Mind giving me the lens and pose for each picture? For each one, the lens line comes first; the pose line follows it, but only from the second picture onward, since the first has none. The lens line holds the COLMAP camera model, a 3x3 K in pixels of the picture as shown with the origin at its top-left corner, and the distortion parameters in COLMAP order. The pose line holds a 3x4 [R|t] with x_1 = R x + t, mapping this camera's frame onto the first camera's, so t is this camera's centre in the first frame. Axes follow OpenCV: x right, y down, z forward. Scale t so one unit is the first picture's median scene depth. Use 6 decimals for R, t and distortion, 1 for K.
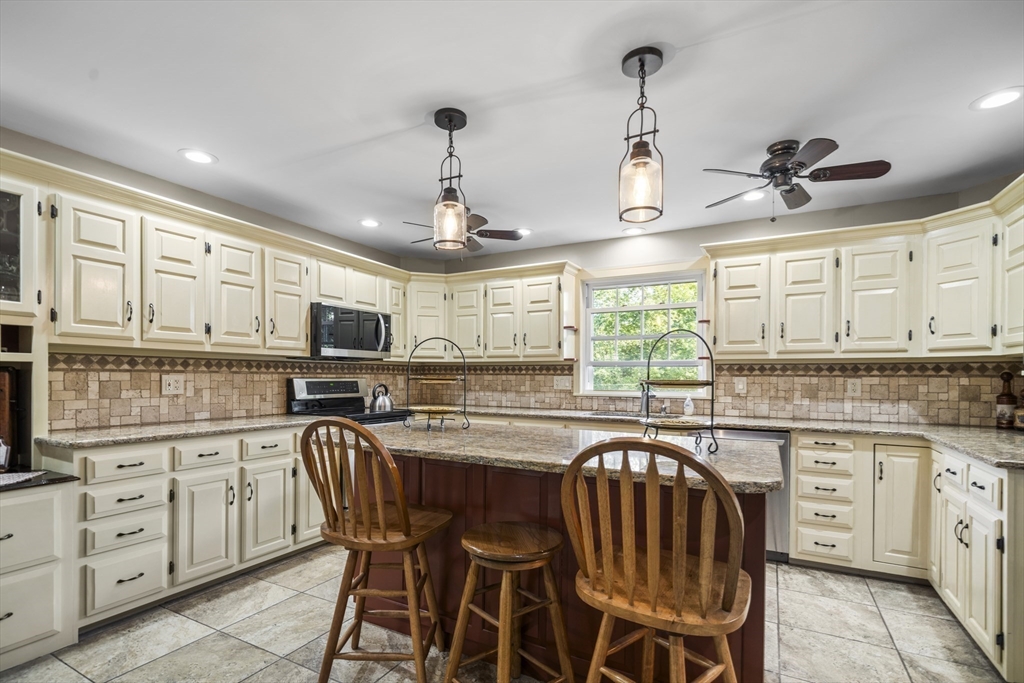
lens RADIAL K [[466.8, 0, 513.8], [0, 466.8, 375.4], [0, 0, 1]] dist [-0.005062, 0.000031]
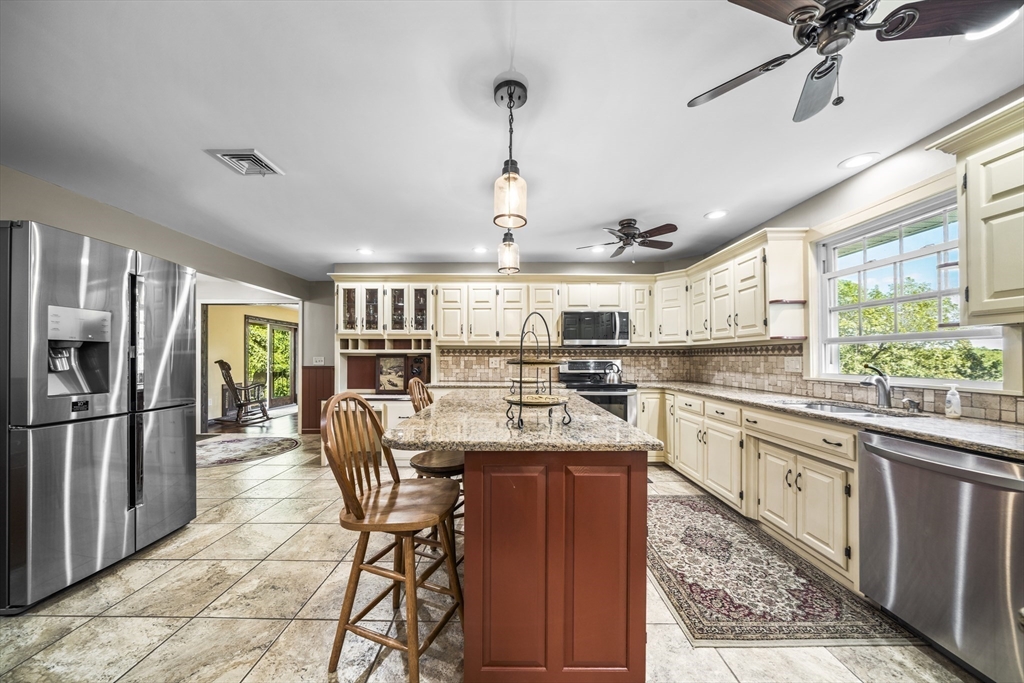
lens RADIAL K [[358.9, 0, 503.5], [0, 358.9, 359.5], [0, 0, 1]] dist [-0.002091, 0.000392]
pose [[0.472937, -0.004753, -0.881084, 0.472578], [0.001285, 0.999988, -0.004705, 0.010226], [0.881095, 0.001093, 0.472937, 0.218069]]
